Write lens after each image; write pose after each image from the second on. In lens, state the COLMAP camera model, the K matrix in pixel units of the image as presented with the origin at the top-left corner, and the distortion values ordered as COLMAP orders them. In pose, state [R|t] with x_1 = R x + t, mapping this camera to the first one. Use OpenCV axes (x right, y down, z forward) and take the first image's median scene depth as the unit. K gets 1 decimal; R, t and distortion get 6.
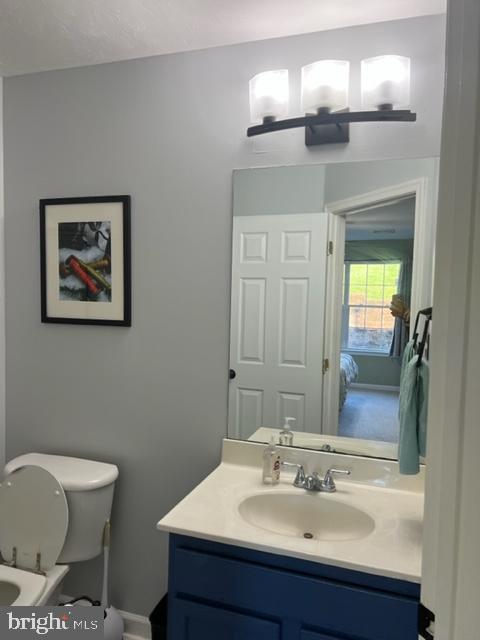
lens RADIAL K [[483.1, 0, 237.9], [0, 483.1, 332.0], [0, 0, 1]] dist [0.053123, -0.074168]
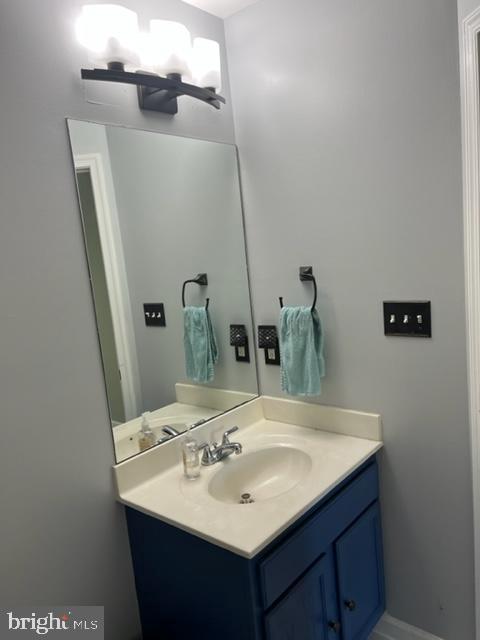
lens RADIAL K [[483.1, 0, 237.9], [0, 483.1, 332.0], [0, 0, 1]] dist [0.053123, -0.074168]
pose [[0.364327, -0.214085, 0.906330, -0.629627], [0.179145, 0.971152, 0.157384, -0.082784], [-0.913878, 0.105025, 0.392169, 0.476618]]
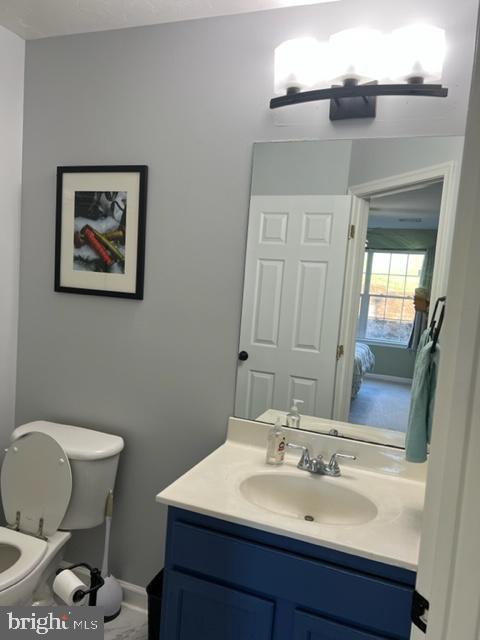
lens RADIAL K [[483.1, 0, 237.9], [0, 483.1, 332.0], [0, 0, 1]] dist [0.053123, -0.074168]
pose [[0.997996, 0.052024, -0.036021, 0.012687], [-0.050873, 0.998187, 0.032157, 0.013154], [0.037629, -0.030260, 0.998834, 0.015909]]
